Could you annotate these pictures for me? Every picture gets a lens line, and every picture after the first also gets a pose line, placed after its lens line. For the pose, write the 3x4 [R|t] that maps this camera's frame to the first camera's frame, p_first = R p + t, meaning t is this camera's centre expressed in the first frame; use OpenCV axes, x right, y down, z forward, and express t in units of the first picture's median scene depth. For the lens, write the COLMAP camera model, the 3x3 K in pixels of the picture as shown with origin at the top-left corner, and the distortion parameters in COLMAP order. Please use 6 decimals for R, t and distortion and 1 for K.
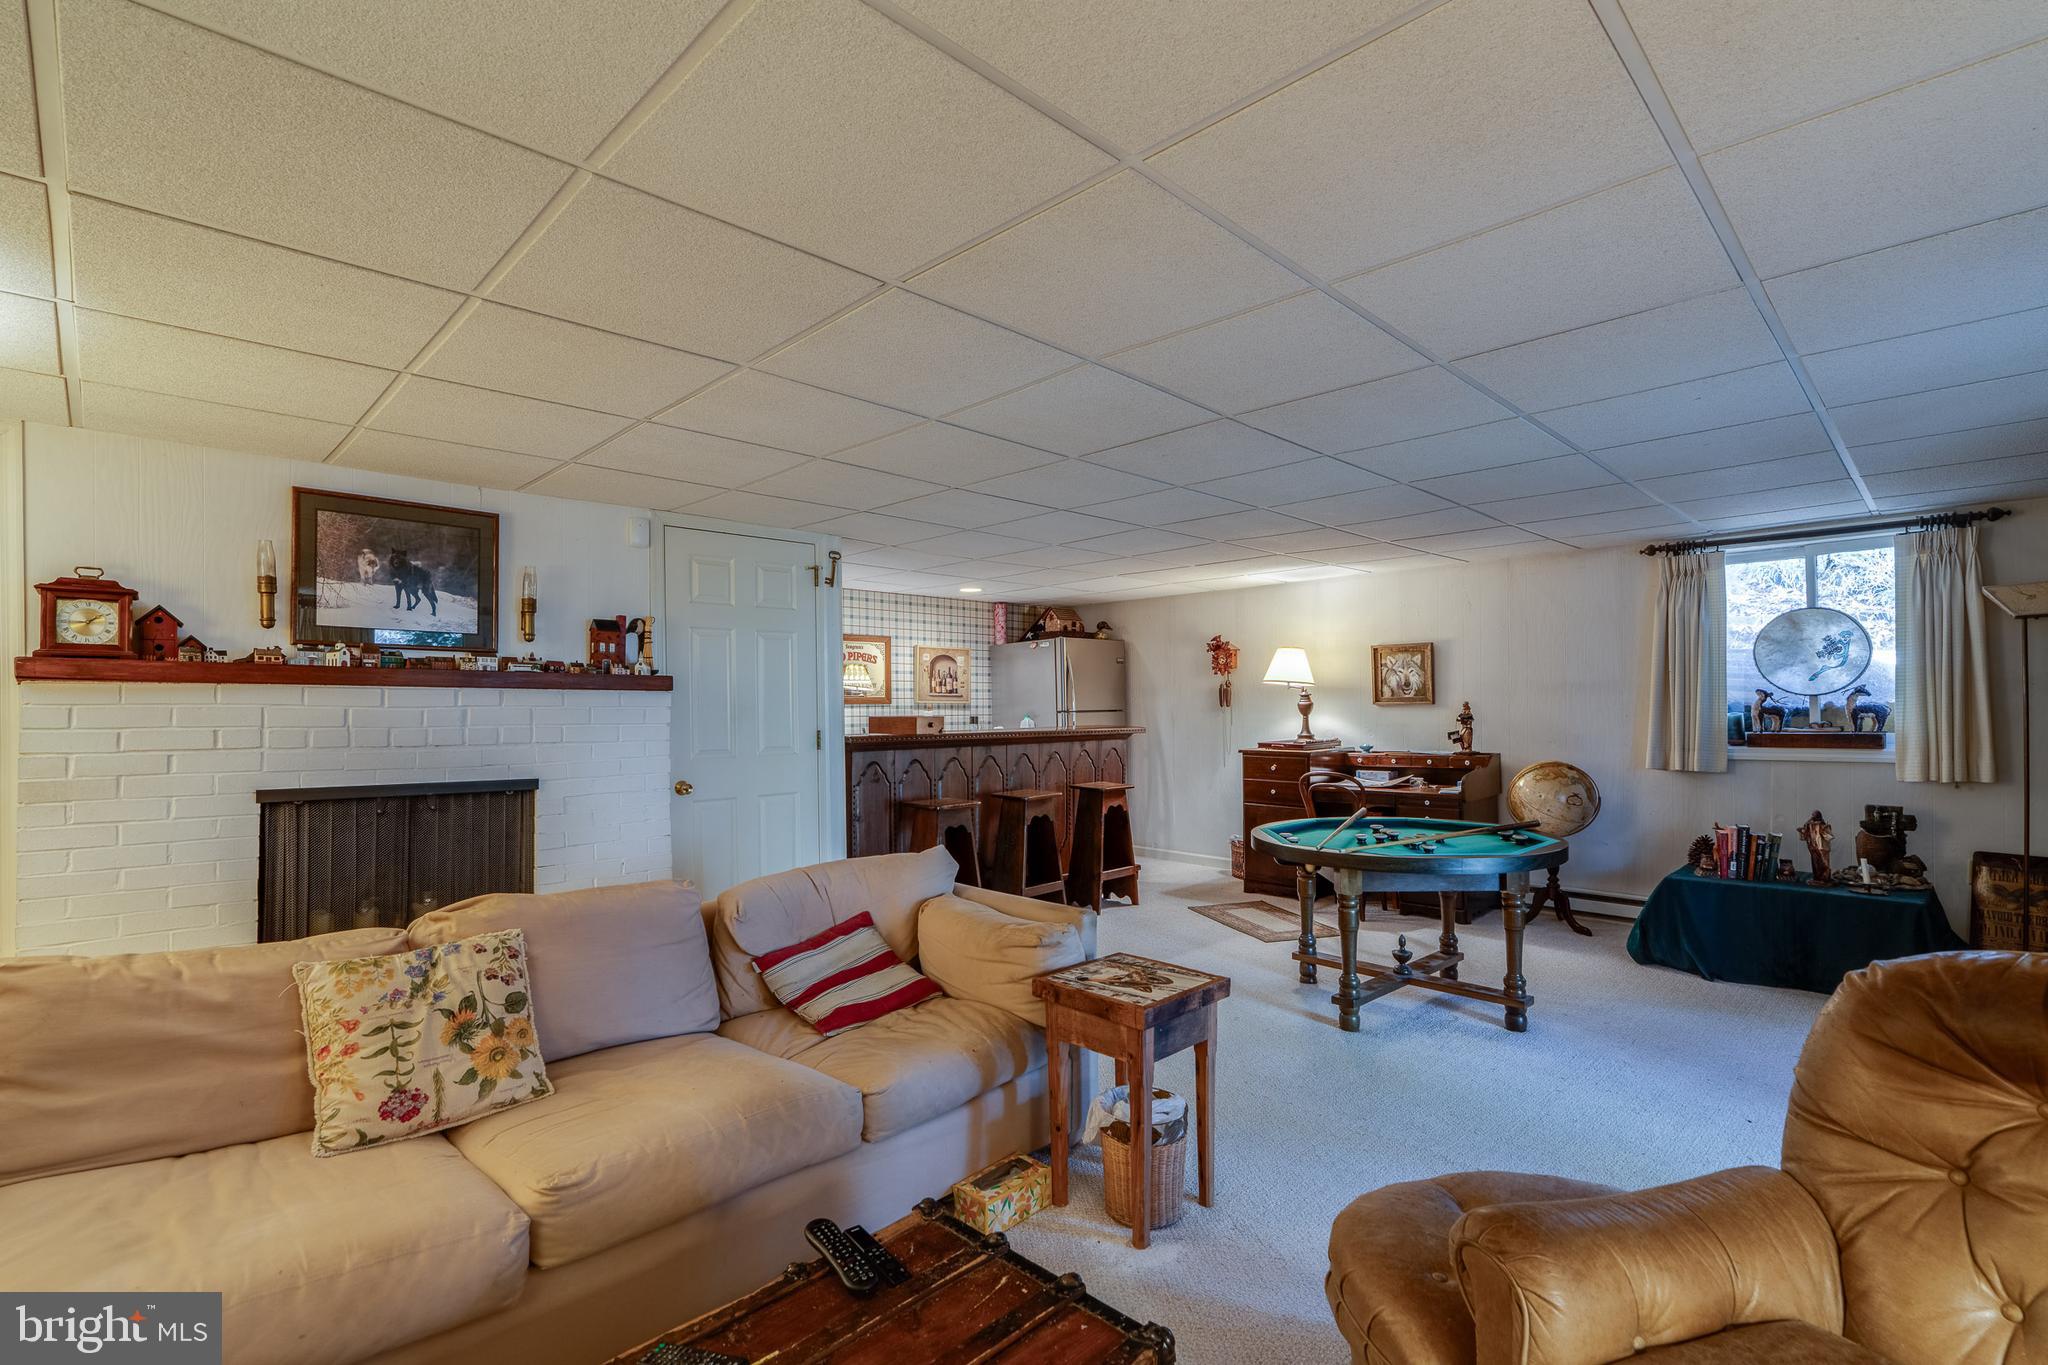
lens RADIAL K [[933.6, 0, 1019.2], [0, 933.6, 685.8], [0, 0, 1]] dist [-0.005776, -0.000233]
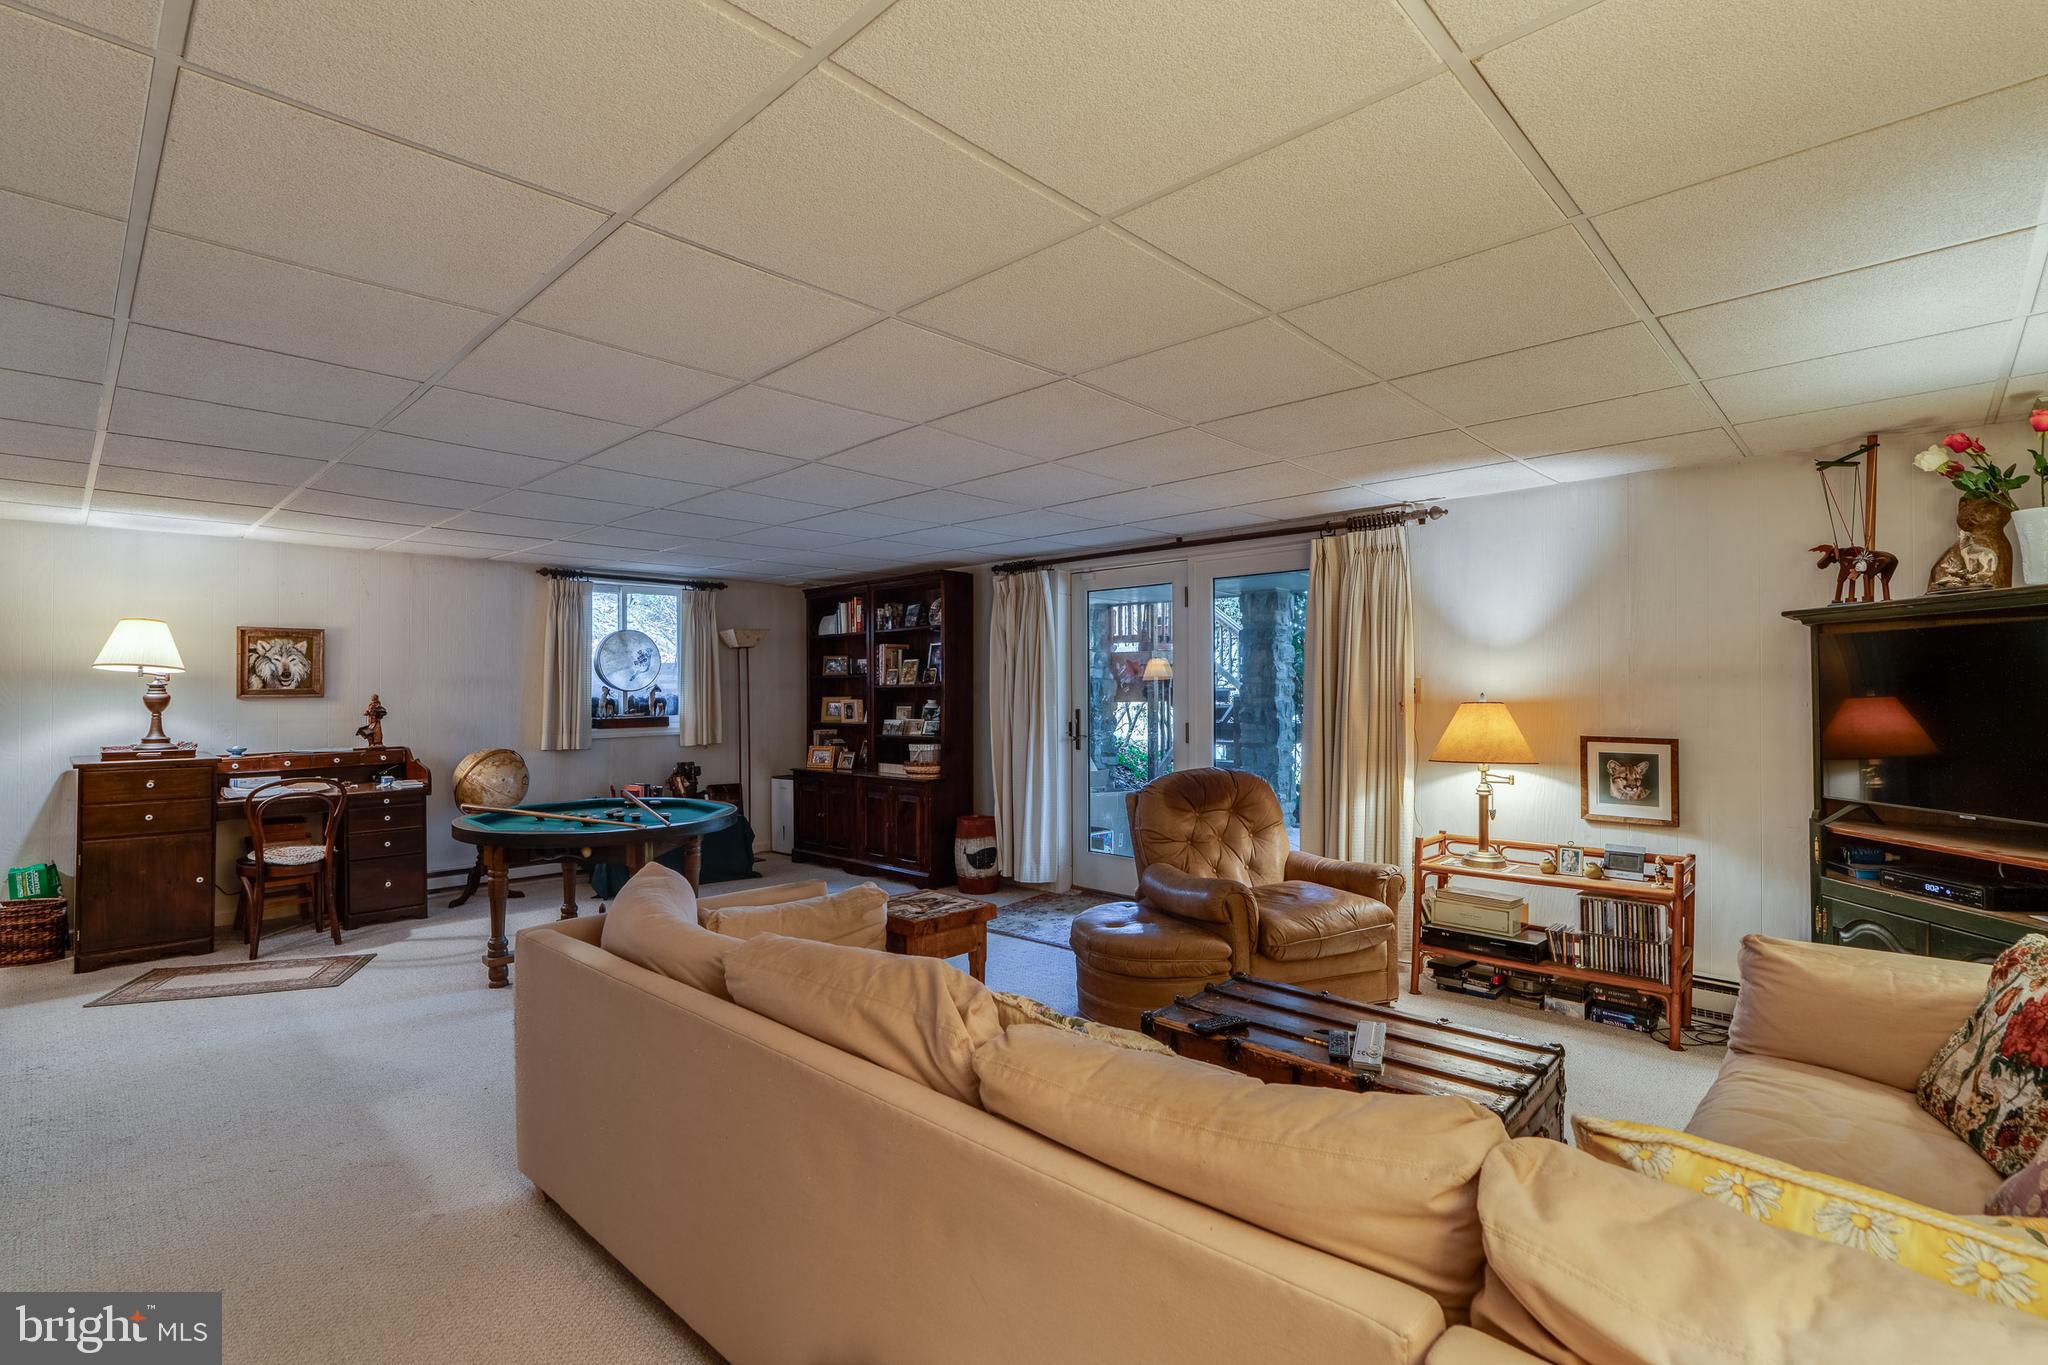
lens RADIAL K [[933.6, 0, 1019.2], [0, 933.6, 685.8], [0, 0, 1]] dist [-0.005776, -0.000233]
pose [[-0.021339, 0.013677, 0.999679, -0.499984], [-0.017344, 0.999751, -0.014048, 0.009780], [-0.999622, -0.017639, -0.021097, 0.362184]]
